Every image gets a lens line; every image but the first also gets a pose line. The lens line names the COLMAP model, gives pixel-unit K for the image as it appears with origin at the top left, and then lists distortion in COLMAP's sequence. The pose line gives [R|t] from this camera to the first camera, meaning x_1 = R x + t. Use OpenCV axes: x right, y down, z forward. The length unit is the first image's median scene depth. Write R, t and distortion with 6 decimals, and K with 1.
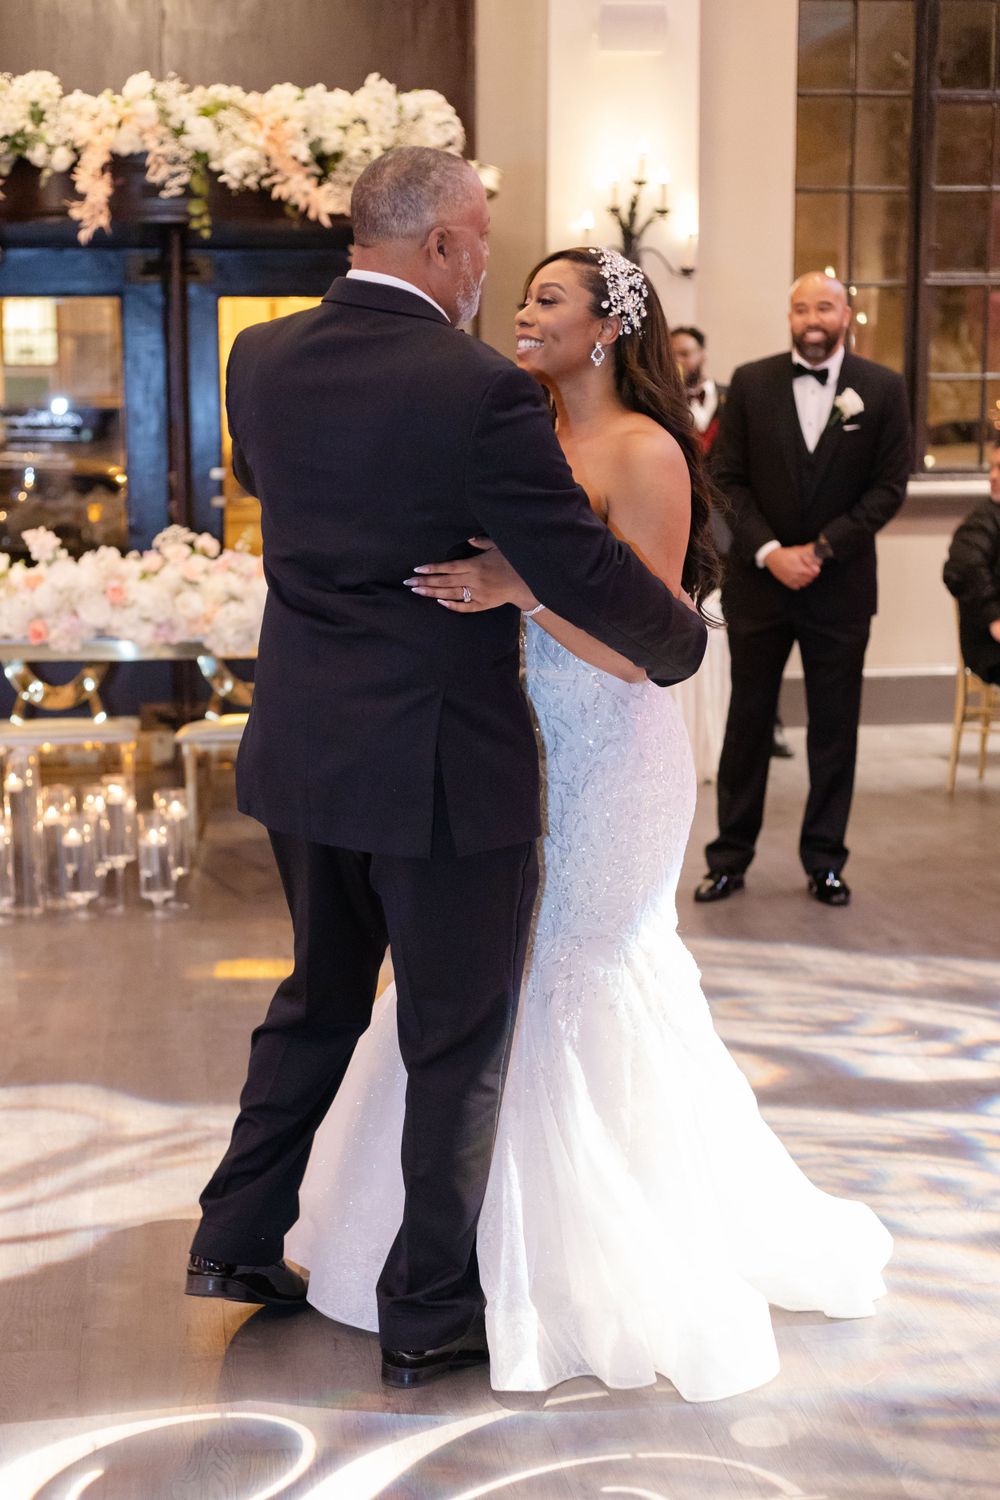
lens RADIAL K [[2985.5, 0, 498.1], [0, 2985.5, 891.8], [0, 0, 1]] dist [0.015798, -0.123091]
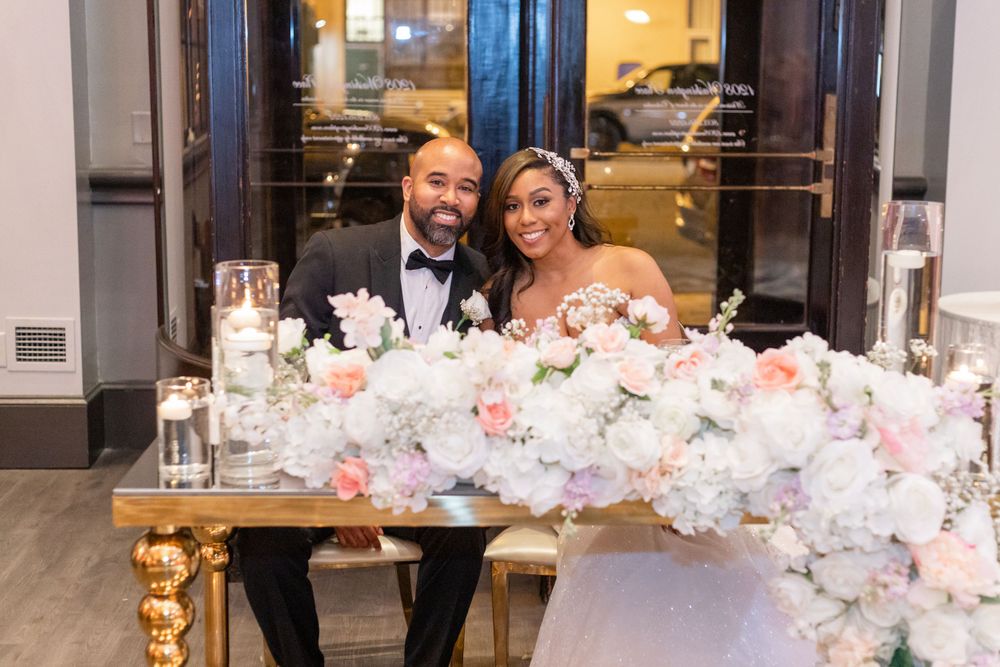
lens RADIAL K [[1624.4, 0, 500.0], [0, 1624.4, 333.5], [0, 0, 1]] dist [0.032553, -0.005244]
pose [[0.997241, 0.027883, -0.068792, -0.095295], [-0.028115, 0.999602, -0.002413, -0.101021], [0.068698, 0.004341, 0.997628, 0.627048]]
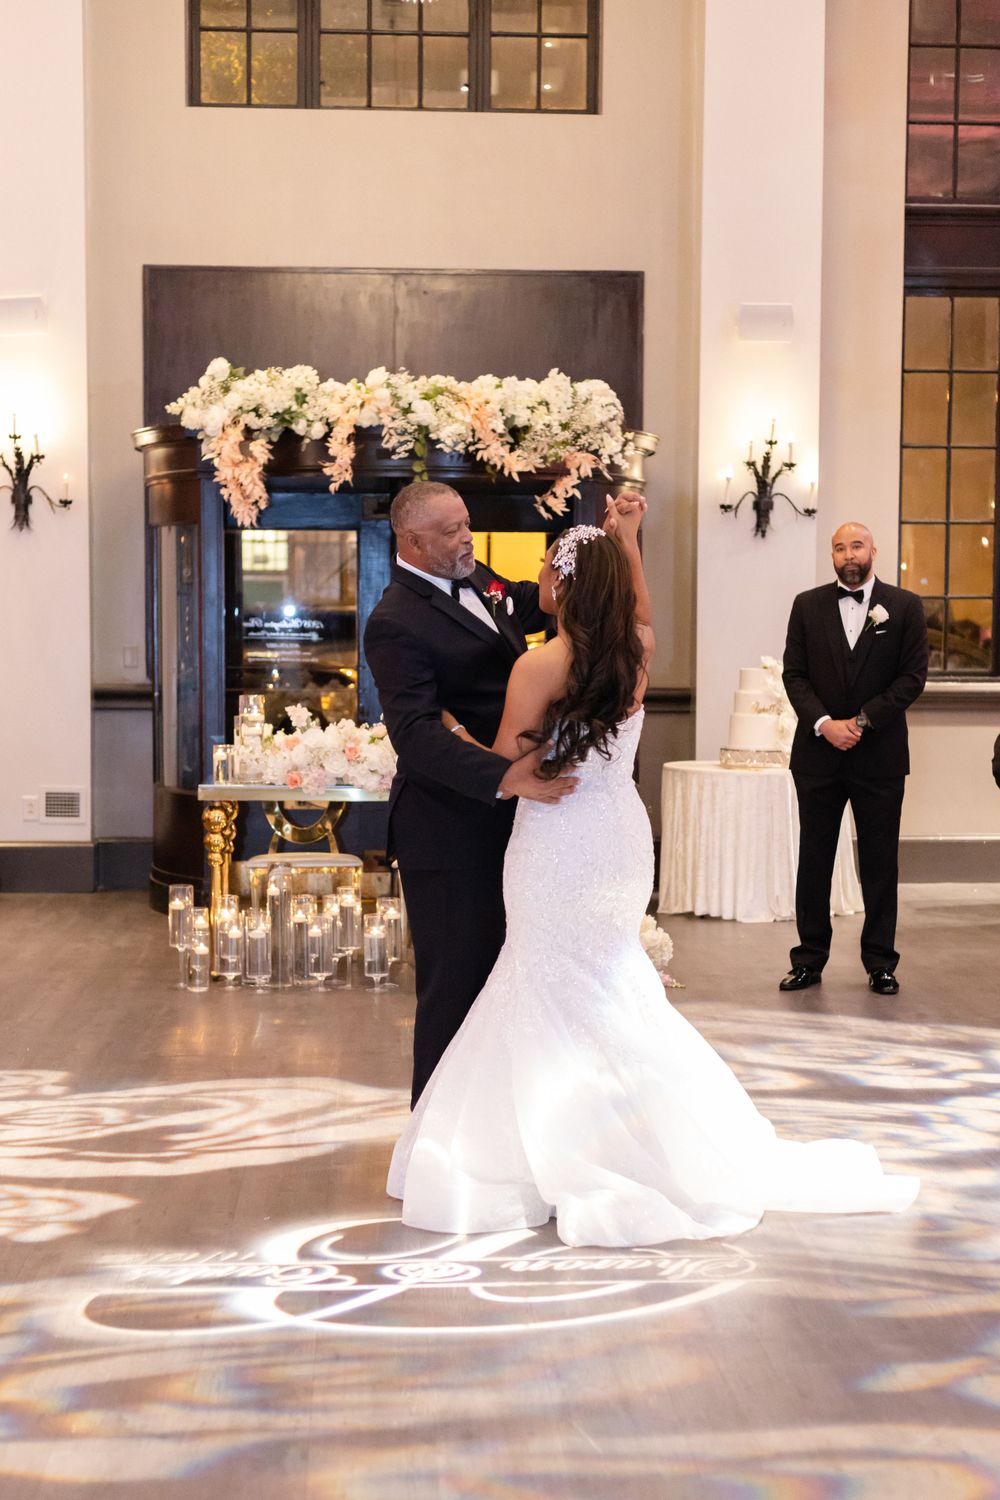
lens RADIAL K [[3256.0, 0, 500.0], [0, 3256.0, 750.0], [0, 0, 1]] dist [0.089695, -0.062133]
pose [[0.997191, 0.013061, -0.073748, 0.042907], [-0.021641, 0.992922, -0.116782, 0.062573], [0.071700, 0.118050, 0.990416, -0.410279]]
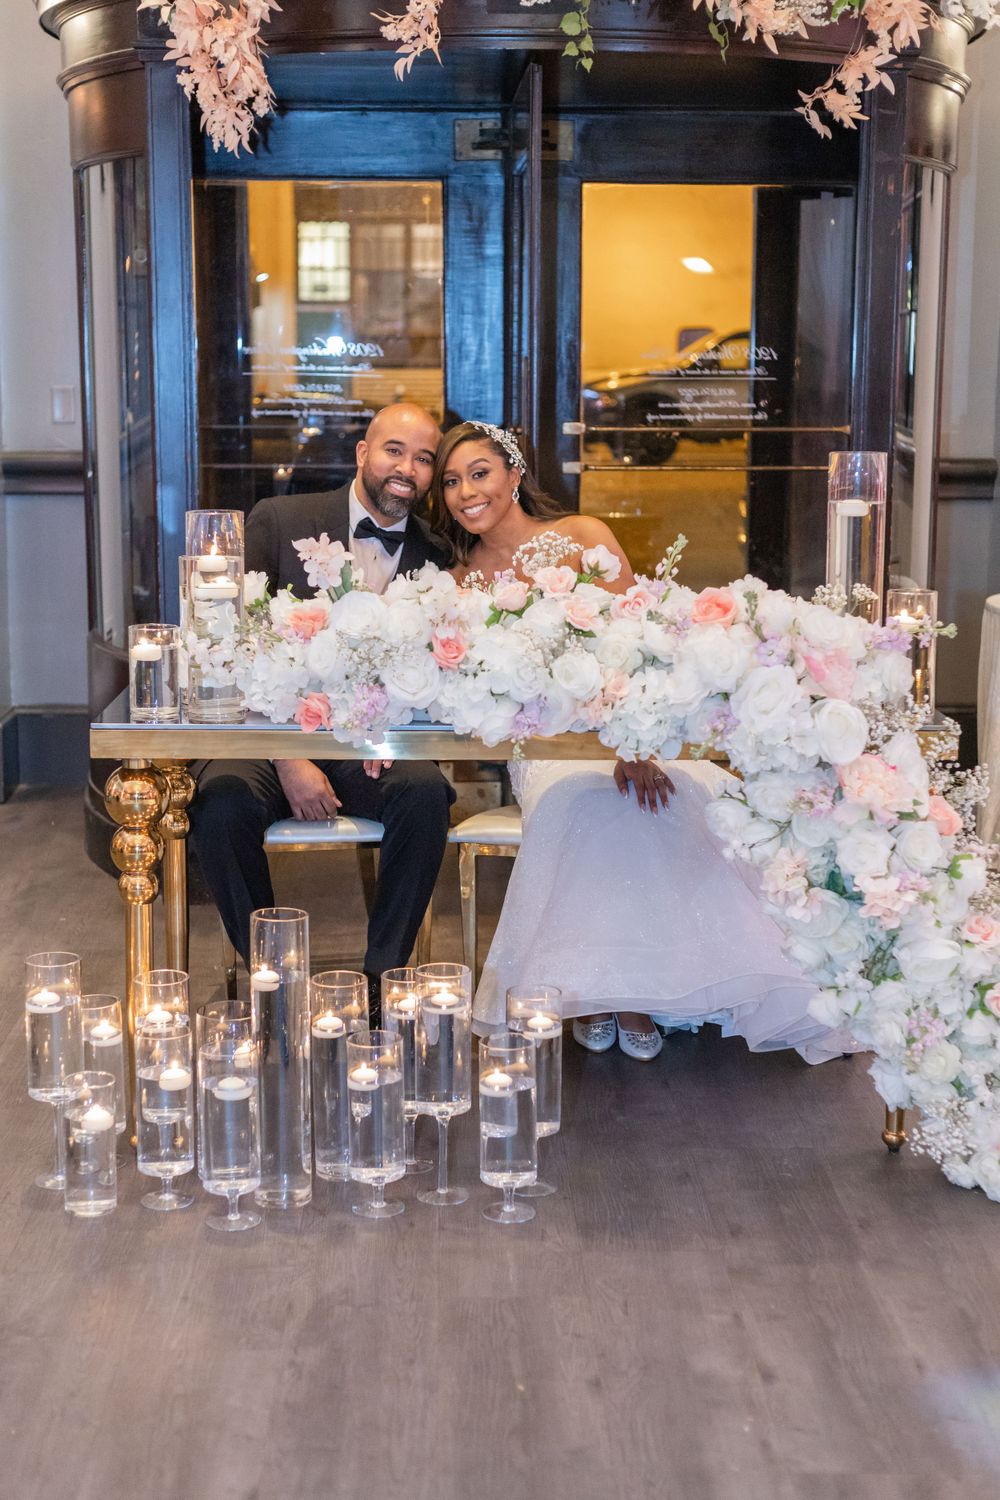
lens RADIAL K [[2436.6, 0, 451.0], [0, 2436.6, 750.5], [0, 0, 1]] dist [0.032553, -0.005244]
pose [[0.994665, 0.026191, -0.099777, -0.071309], [-0.026002, 0.999657, 0.003200, -0.072799], [0.099827, -0.000589, 0.995005, 0.473428]]
